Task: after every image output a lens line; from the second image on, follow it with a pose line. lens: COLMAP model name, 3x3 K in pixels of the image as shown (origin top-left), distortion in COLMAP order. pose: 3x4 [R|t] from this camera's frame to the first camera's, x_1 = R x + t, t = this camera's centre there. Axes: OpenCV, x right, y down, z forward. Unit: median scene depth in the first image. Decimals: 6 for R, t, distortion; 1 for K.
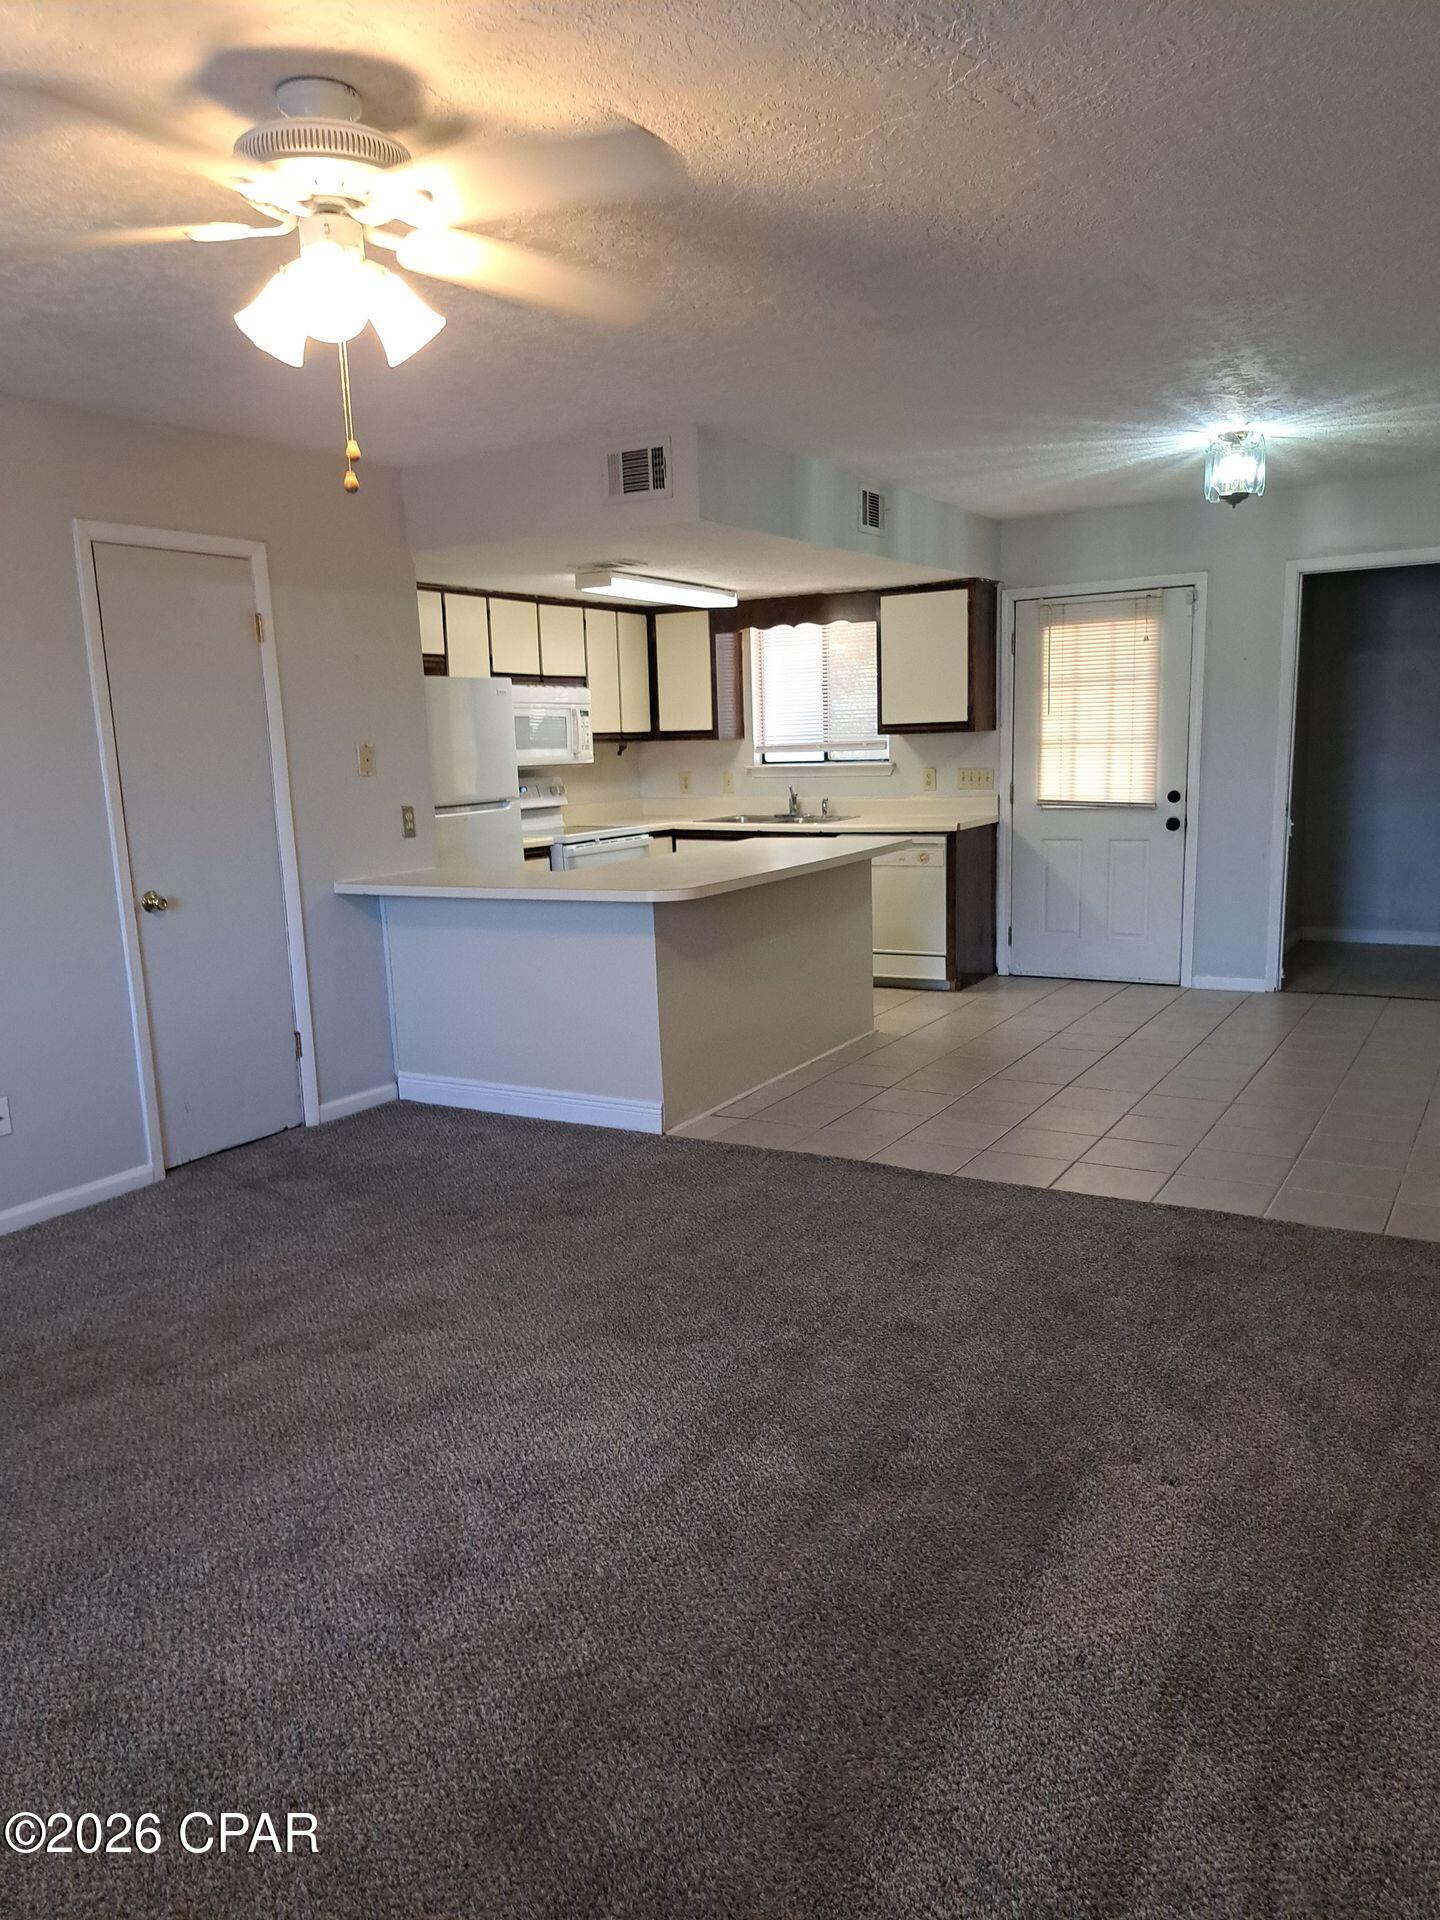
lens RADIAL K [[1369.5, 0, 714.7], [0, 1369.5, 994.4], [0, 0, 1]] dist [0.080507, -0.094177]
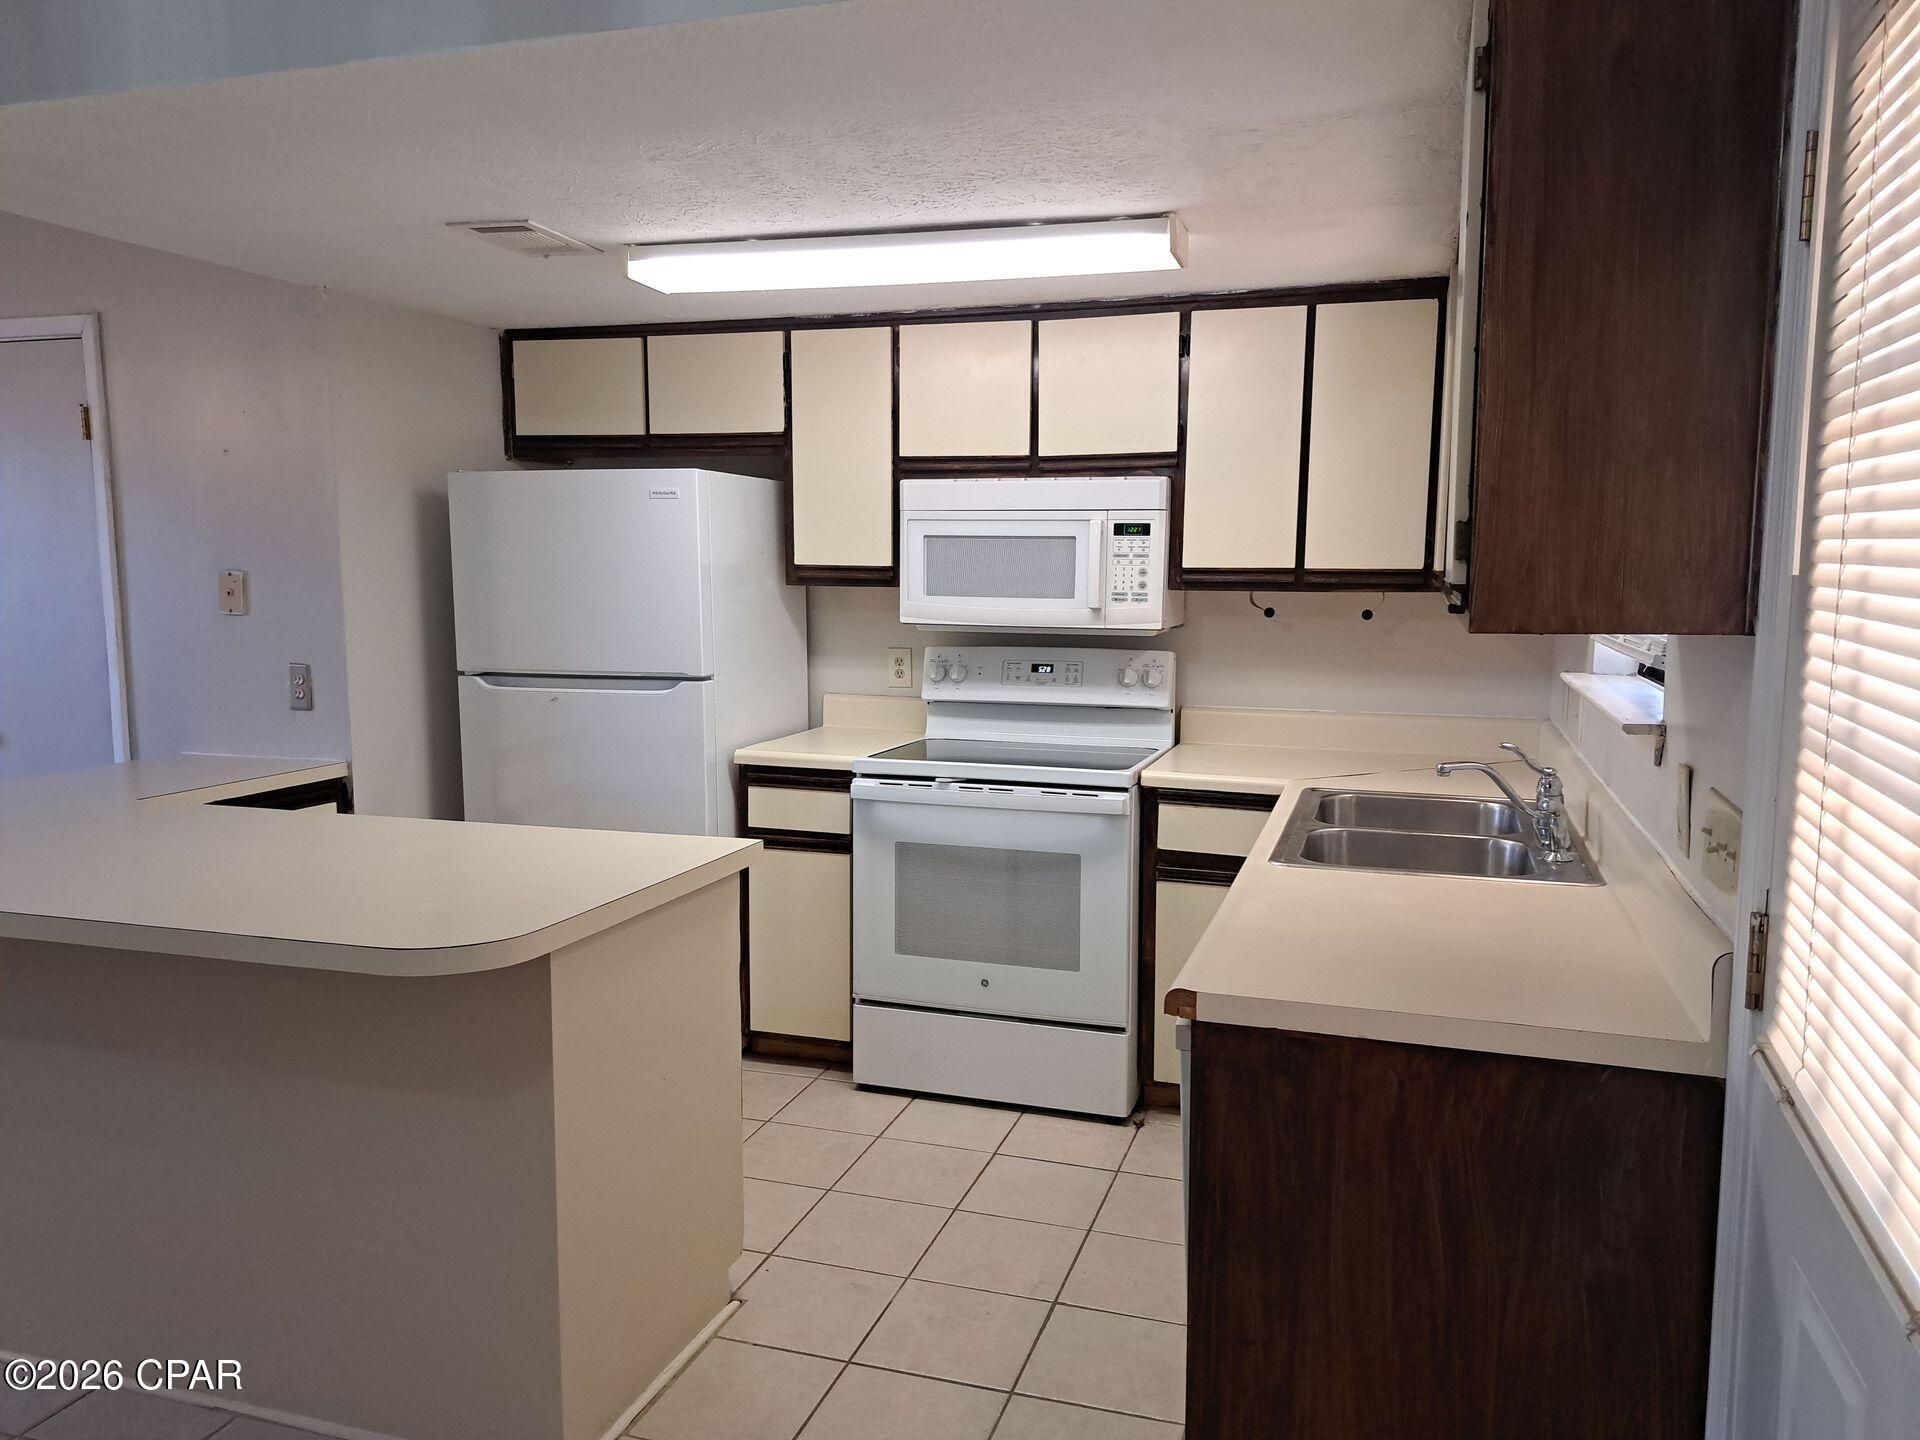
lens RADIAL K [[1369.5, 0, 964.8], [0, 1369.5, 730.4], [0, 0, 1]] dist [0.080507, -0.094177]
pose [[0.215361, 0.150021, -0.964942, 0.389265], [-0.193446, 0.975101, 0.108426, -0.183711], [0.957182, 0.163314, 0.239020, 0.876143]]
